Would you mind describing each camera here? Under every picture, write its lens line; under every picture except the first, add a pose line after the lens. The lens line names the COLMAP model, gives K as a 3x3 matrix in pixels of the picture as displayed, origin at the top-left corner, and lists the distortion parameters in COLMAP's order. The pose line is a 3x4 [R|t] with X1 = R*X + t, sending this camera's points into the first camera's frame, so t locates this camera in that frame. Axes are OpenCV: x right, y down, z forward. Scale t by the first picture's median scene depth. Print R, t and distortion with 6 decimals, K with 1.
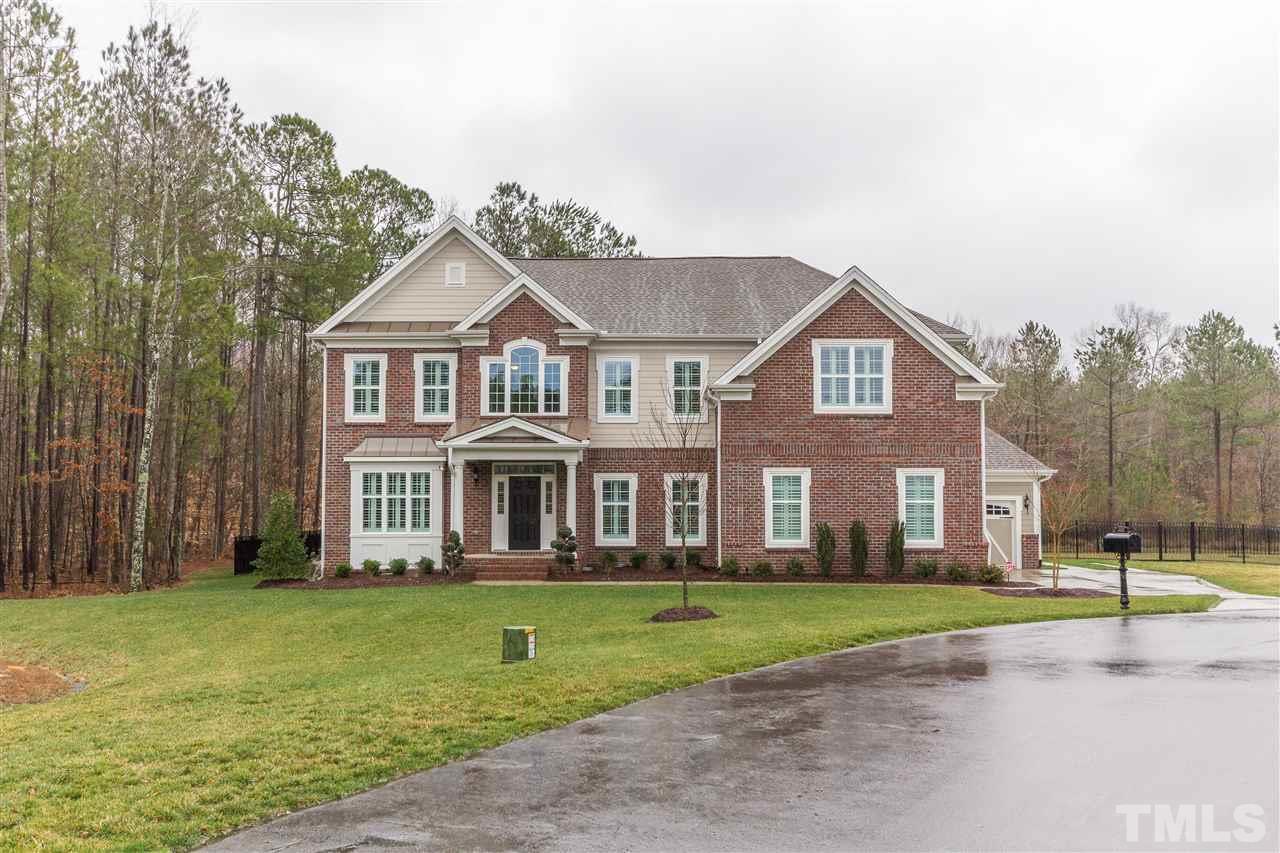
lens RADIAL K [[1107.4, 0, 646.1], [0, 1107.4, 432.9], [0, 0, 1]] dist [0.003587, -0.003749]
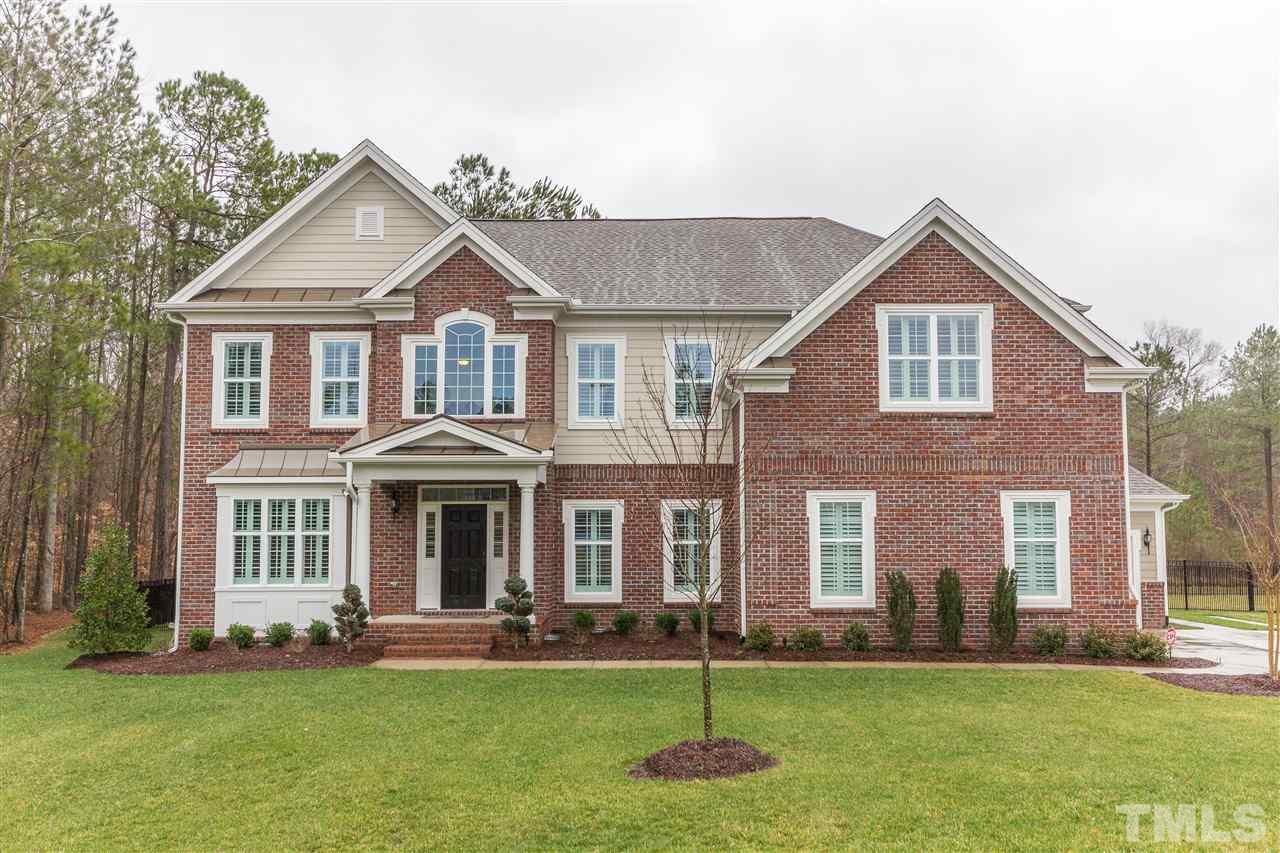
lens RADIAL K [[1107.4, 0, 646.1], [0, 1107.4, 432.9], [0, 0, 1]] dist [0.003587, -0.003749]
pose [[0.999968, -0.001183, 0.007868, 0.001029], [0.001403, 0.999605, -0.028066, 0.013824], [-0.007832, 0.028076, 0.999575, 0.292670]]
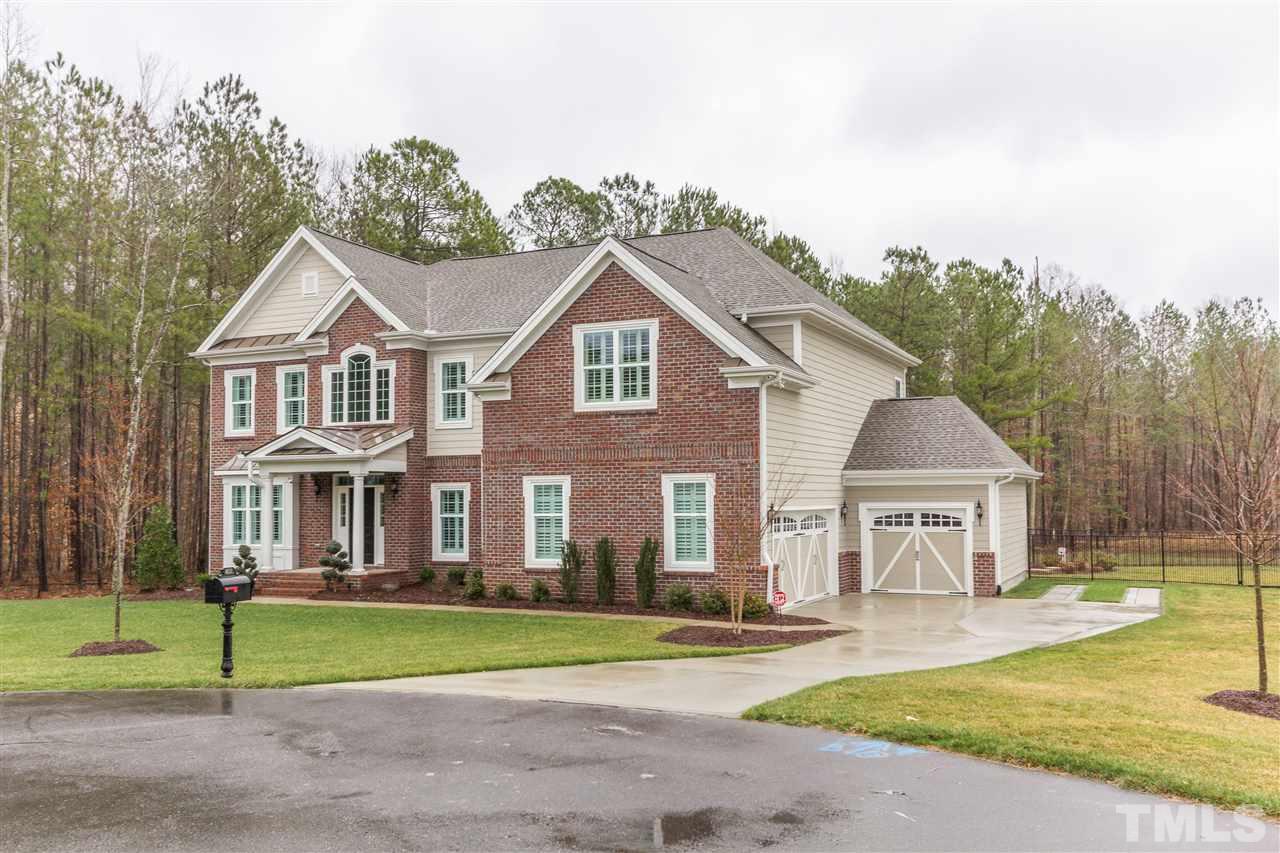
lens RADIAL K [[1107.4, 0, 646.1], [0, 1107.4, 432.9], [0, 0, 1]] dist [0.003587, -0.003749]
pose [[0.911234, -0.031857, -0.410656, 0.516658], [0.033676, 0.999429, -0.002804, 0.002810], [0.410510, -0.011274, 0.911786, 0.225301]]
